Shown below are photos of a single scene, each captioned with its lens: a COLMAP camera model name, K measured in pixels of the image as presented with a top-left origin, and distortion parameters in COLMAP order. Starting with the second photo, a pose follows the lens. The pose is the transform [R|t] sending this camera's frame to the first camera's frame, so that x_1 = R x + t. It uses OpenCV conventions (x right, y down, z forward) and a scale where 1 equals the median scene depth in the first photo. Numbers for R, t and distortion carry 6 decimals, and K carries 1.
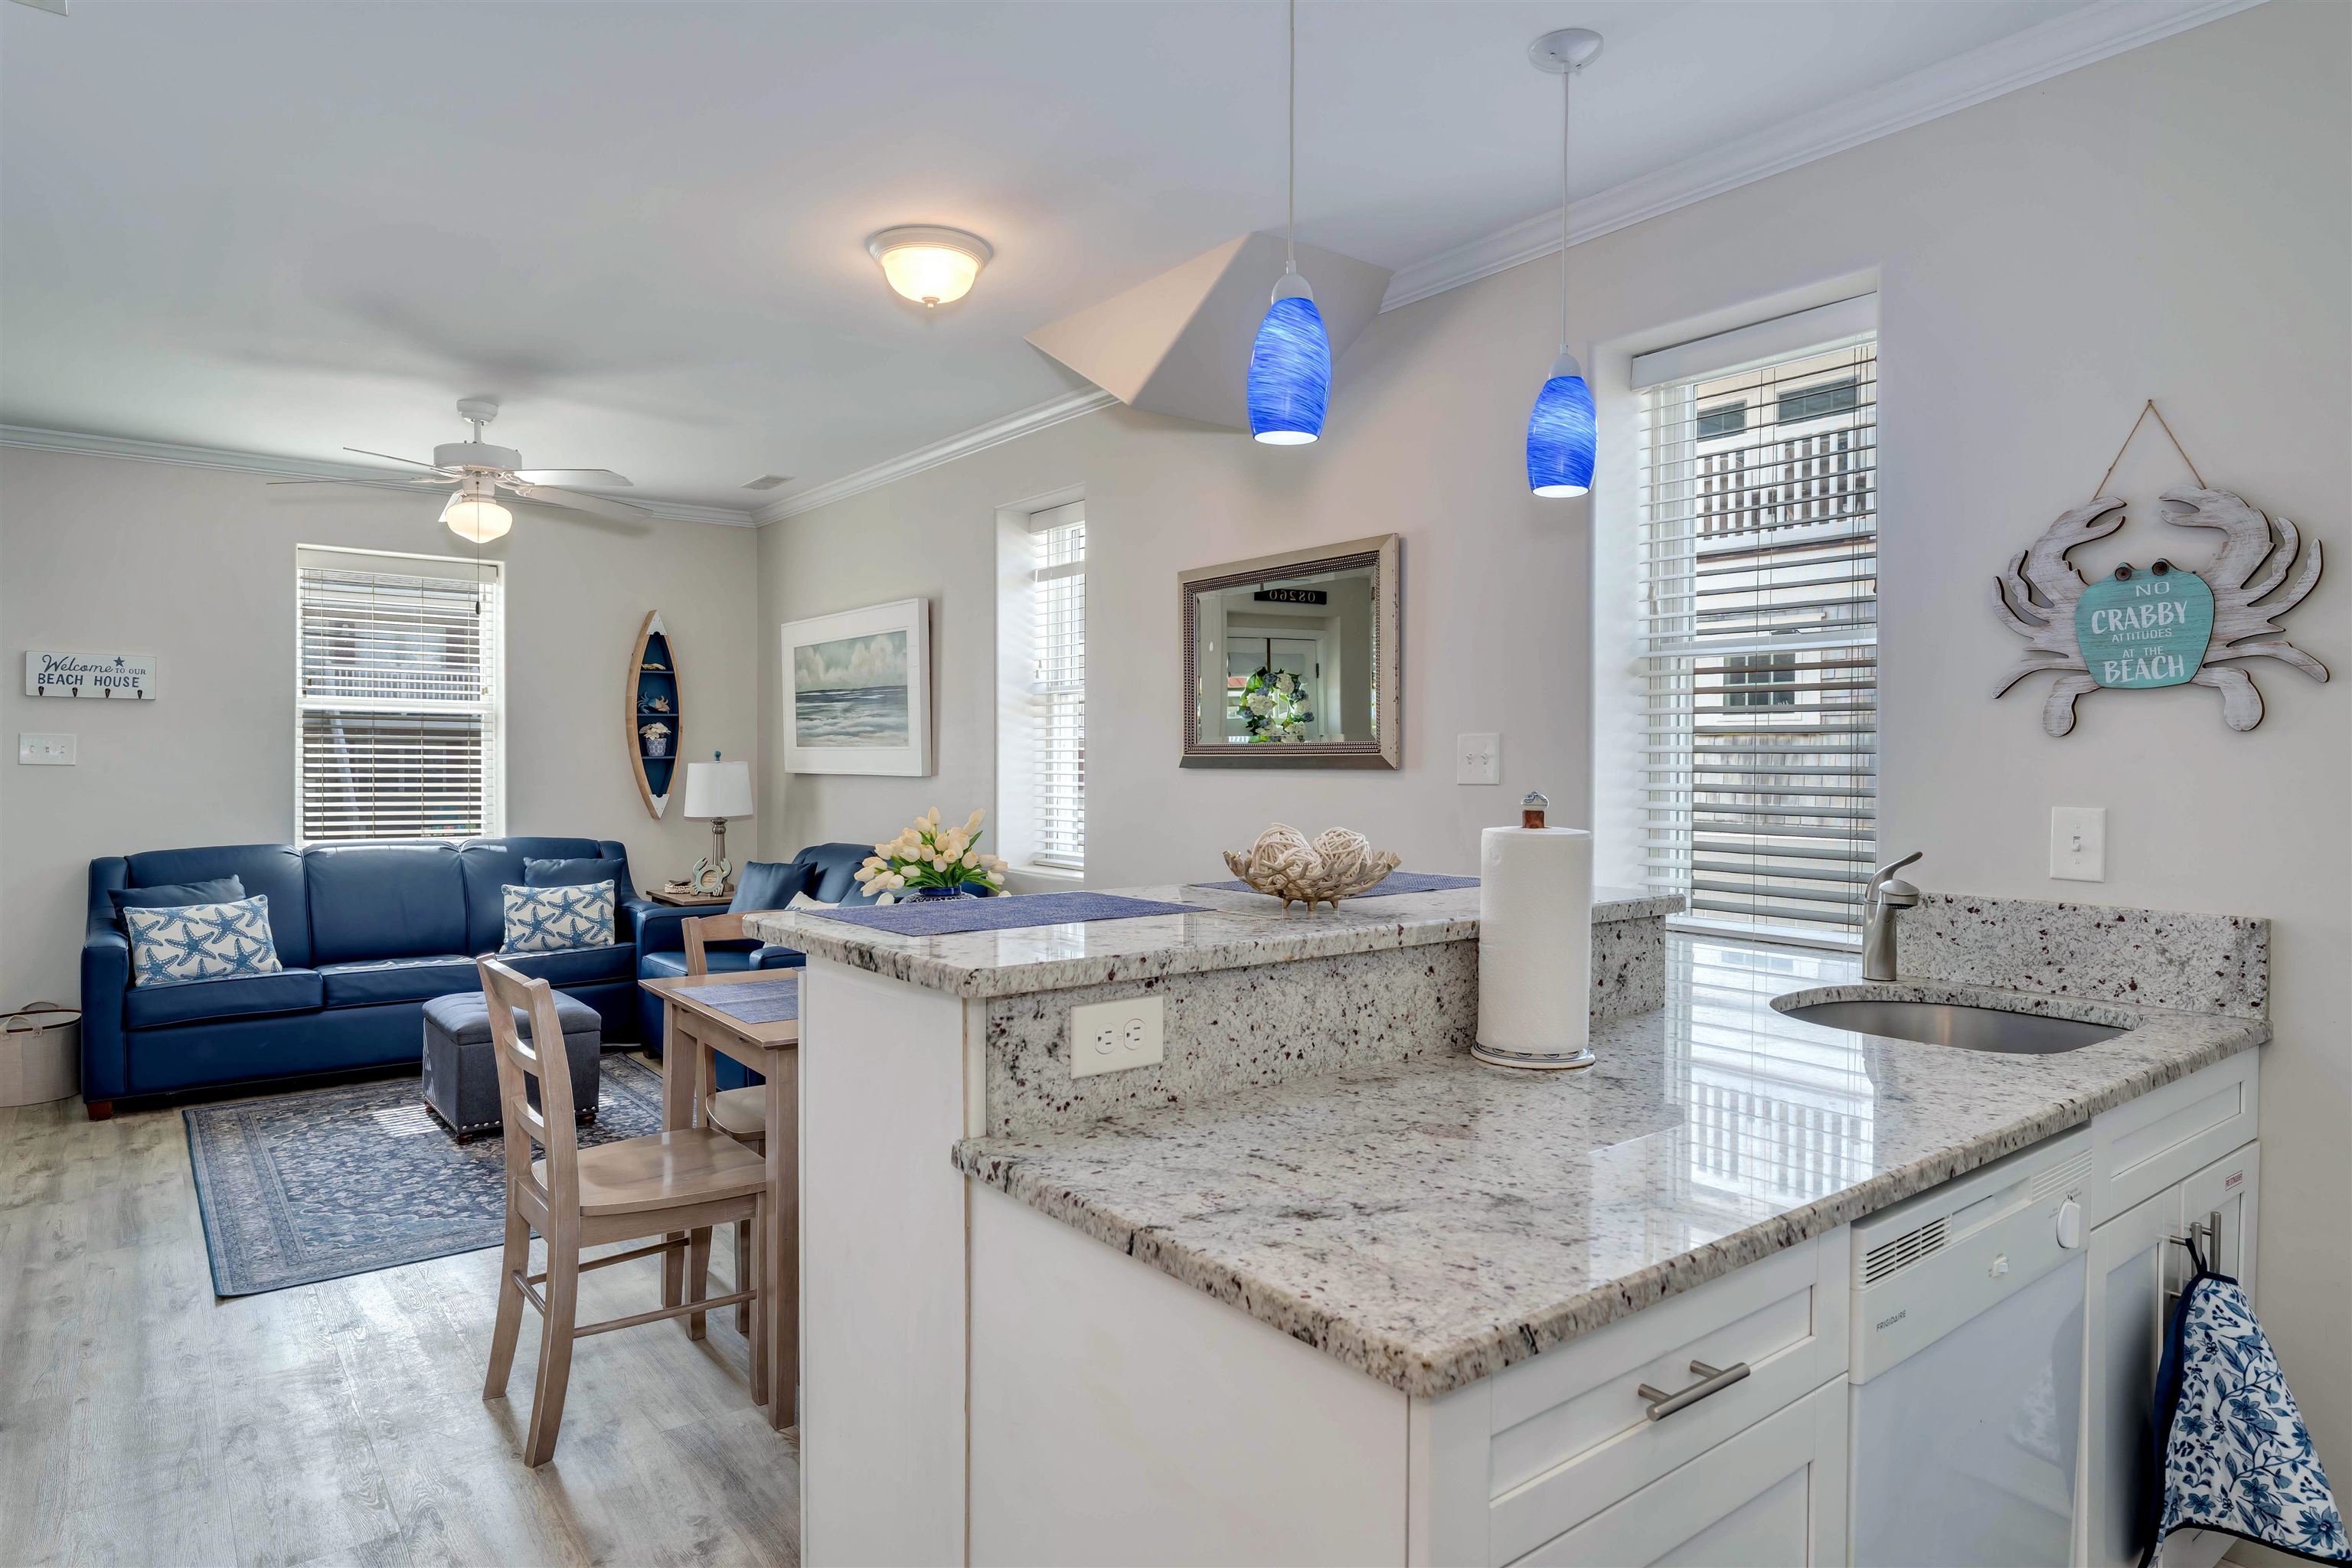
lens RADIAL K [[1355.3, 0, 1170.7], [0, 1355.3, 779.5], [0, 0, 1]] dist [0.007565, 0.003641]
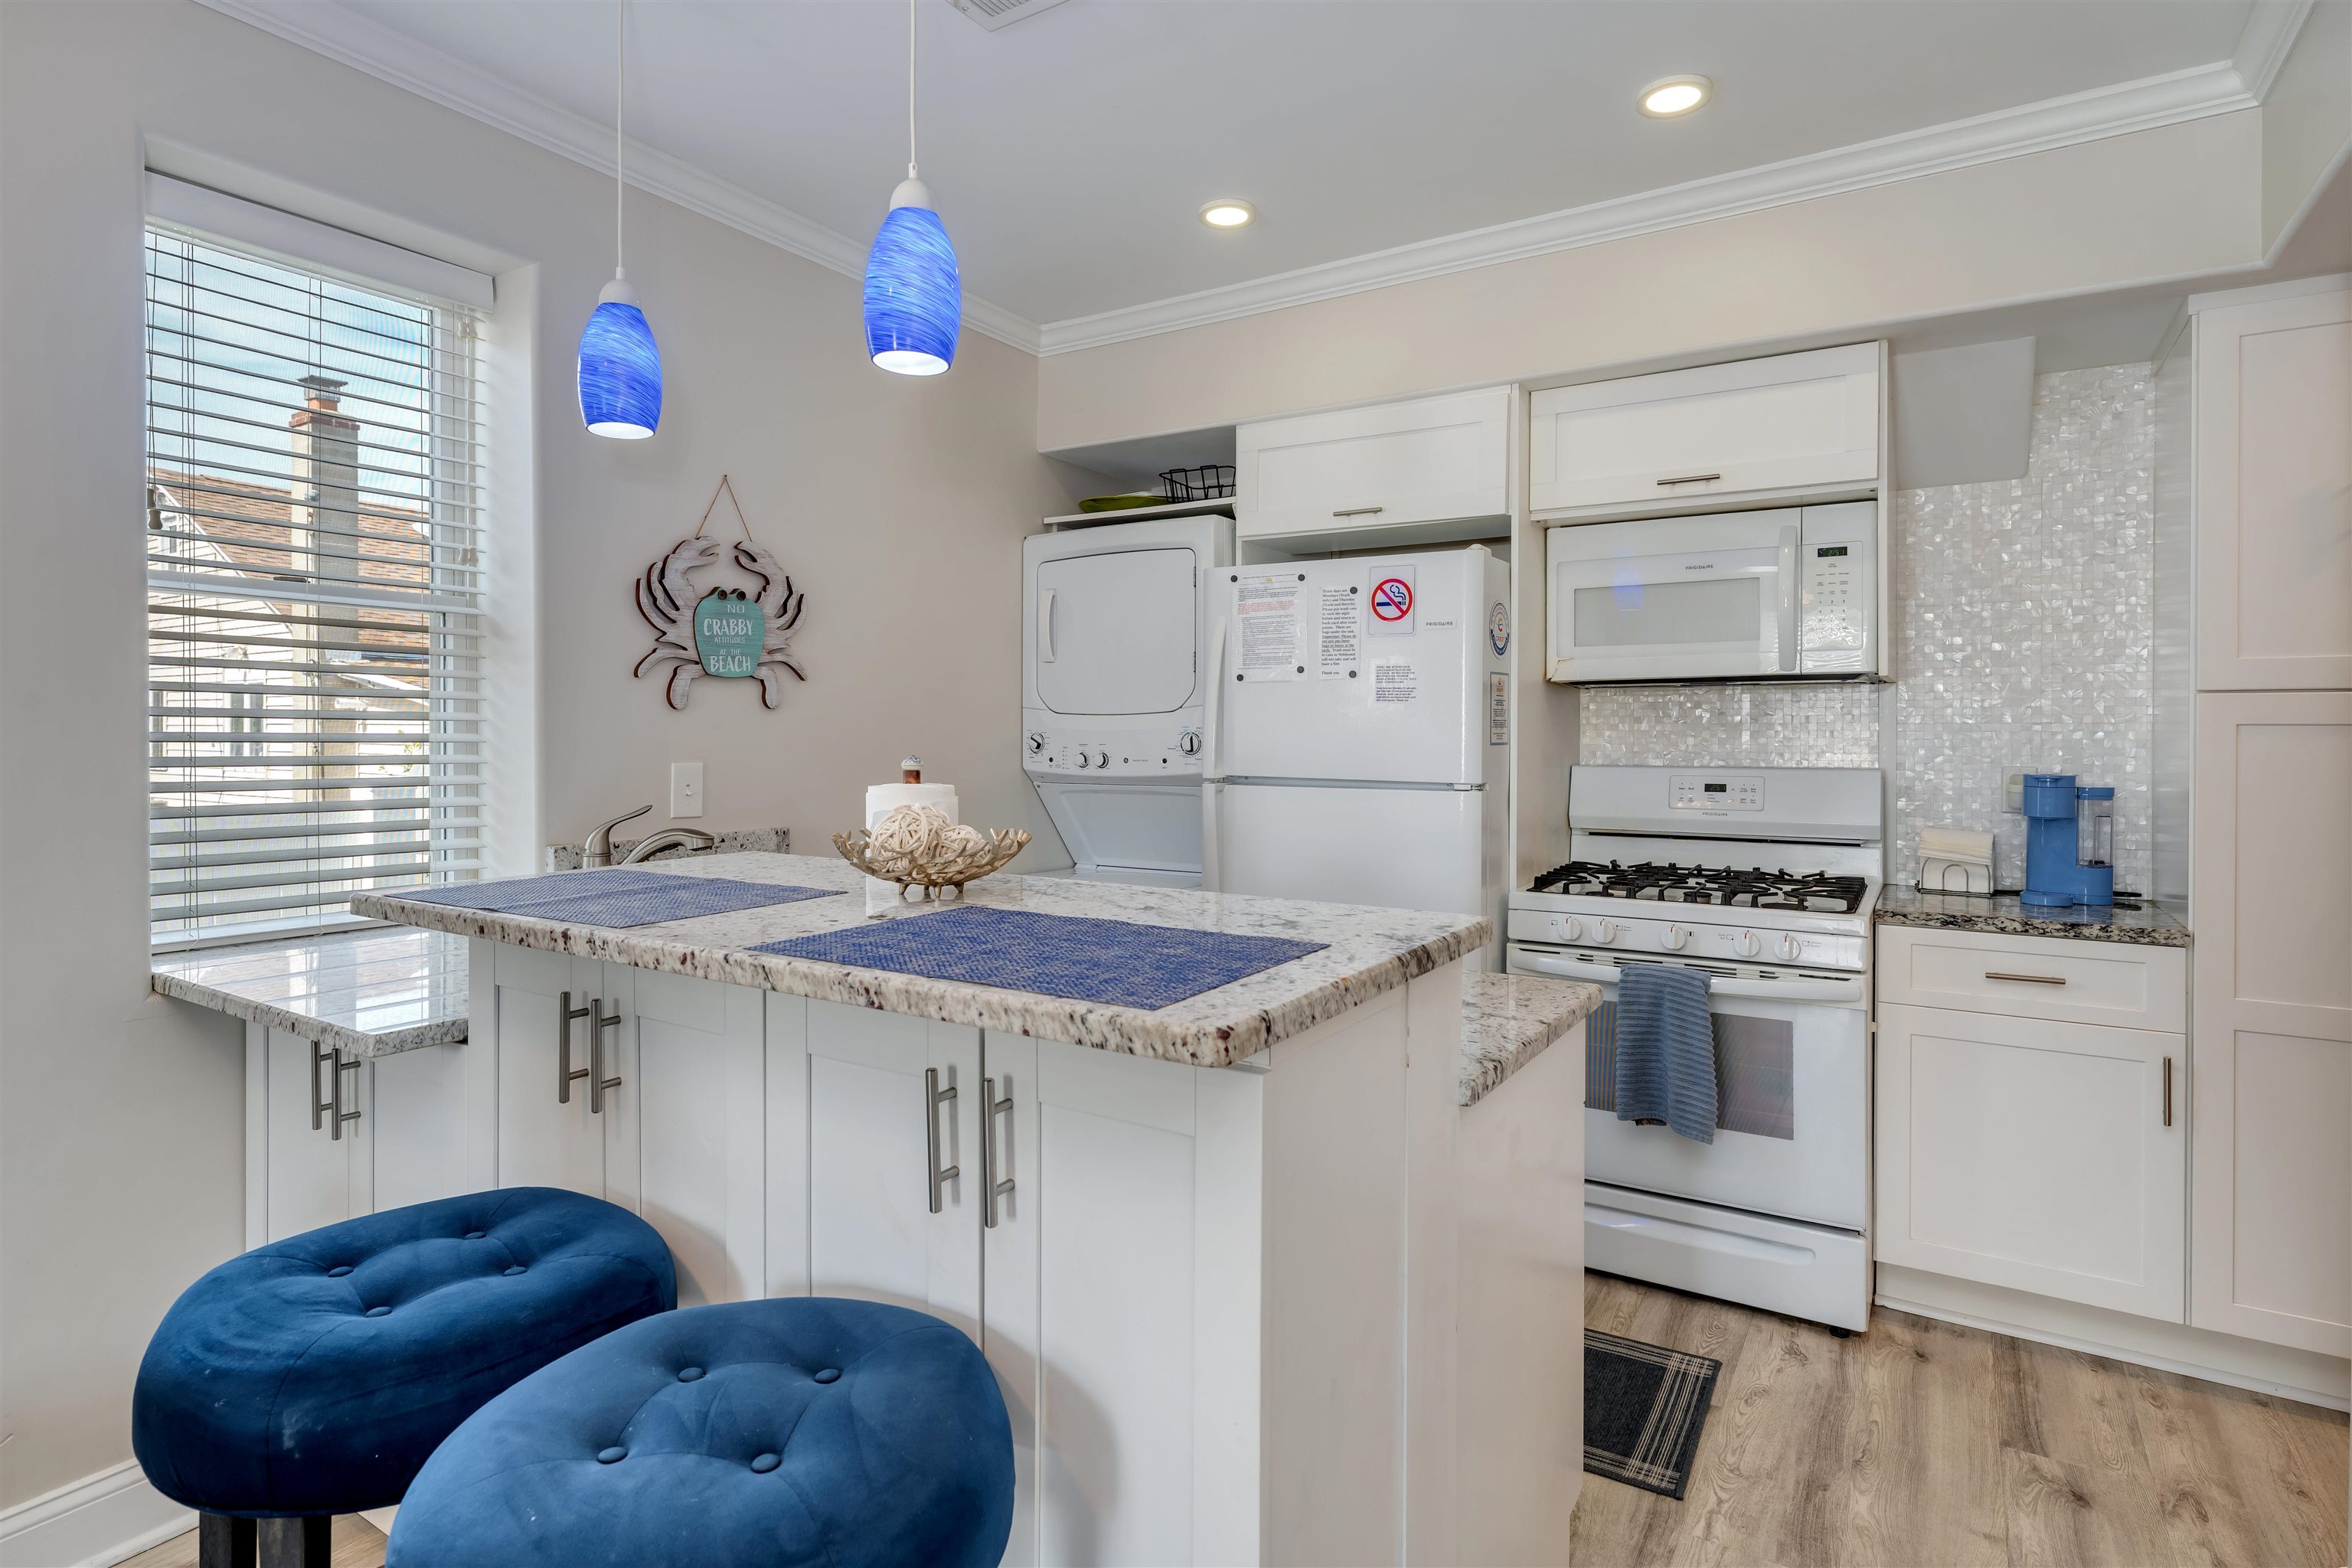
lens RADIAL K [[1191.0, 0, 1190.6], [0, 1191.0, 736.6], [0, 0, 1]] dist [0.005678, -0.001527]
pose [[-0.346421, -0.004548, 0.938068, -0.362908], [0.014929, 0.999835, 0.010360, -0.006221], [-0.937960, 0.017594, -0.346296, 0.572824]]
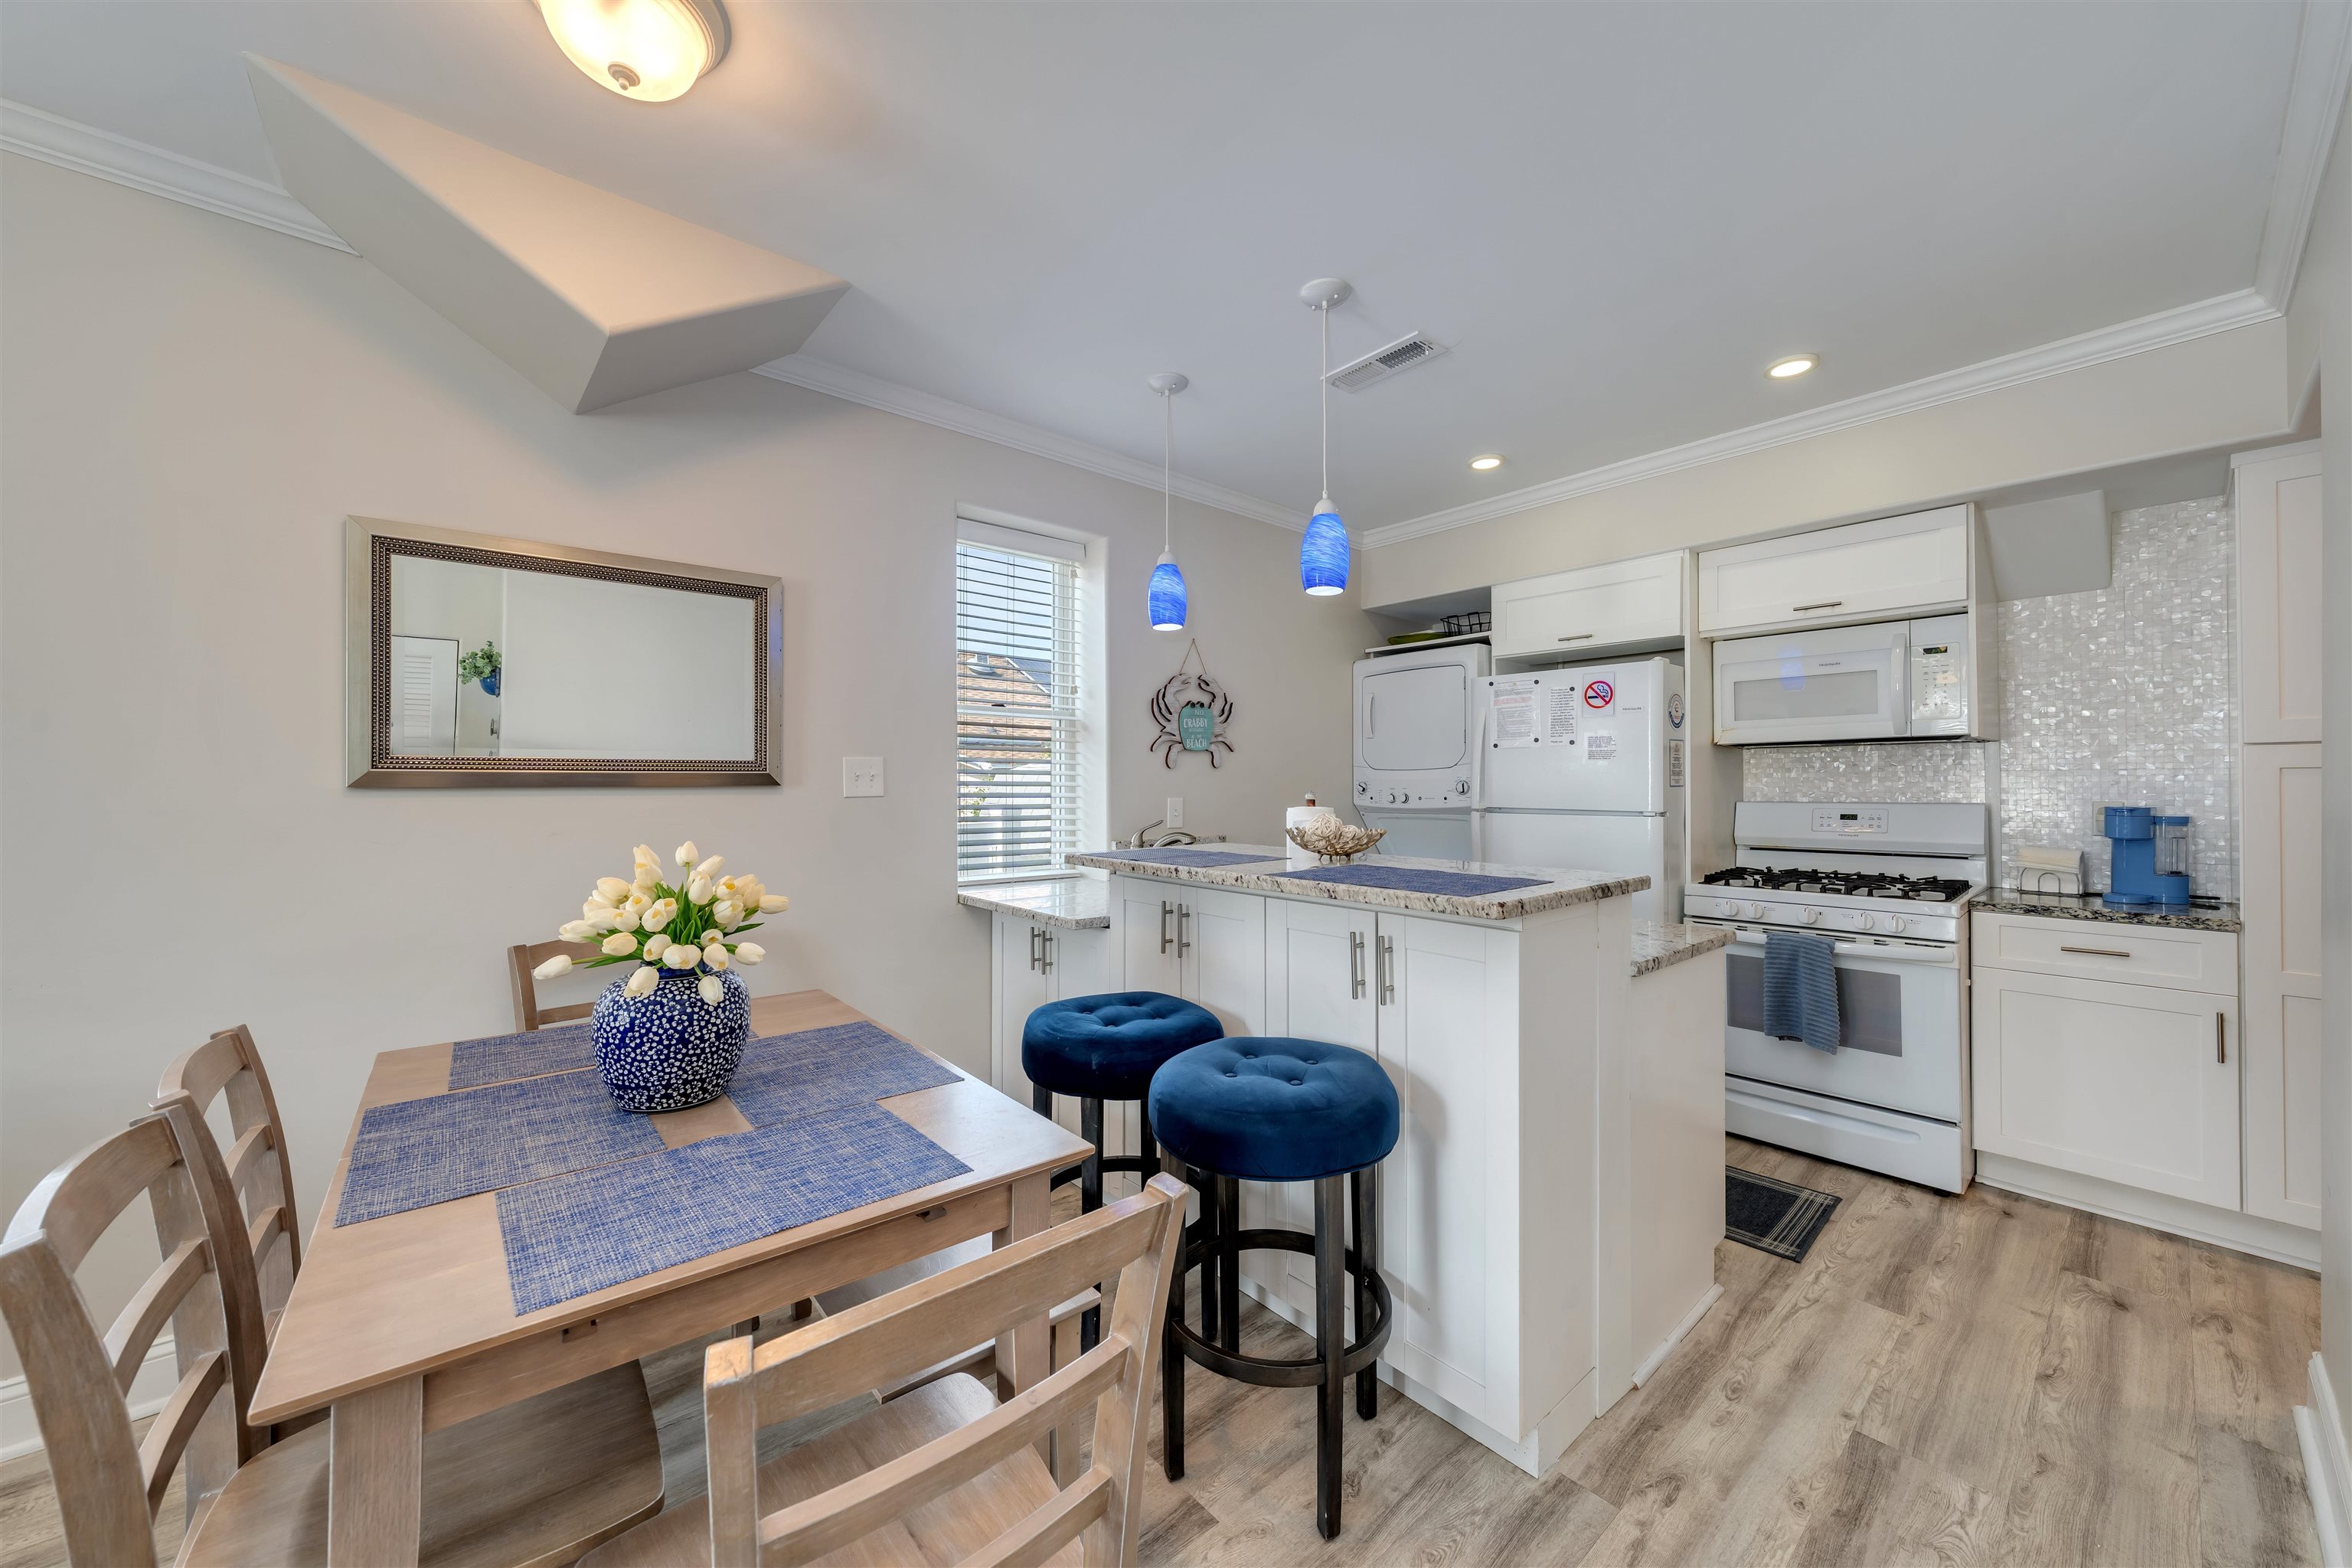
lens RADIAL K [[850.4, 0, 1194.3], [0, 850.4, 780.4], [0, 0, 1]] dist [-0.001652, 0.000380]
pose [[-0.063040, 0.006226, 0.997992, -0.515456], [0.020433, 0.999779, -0.004947, -0.001788], [-0.997802, 0.020080, -0.063153, 0.645957]]
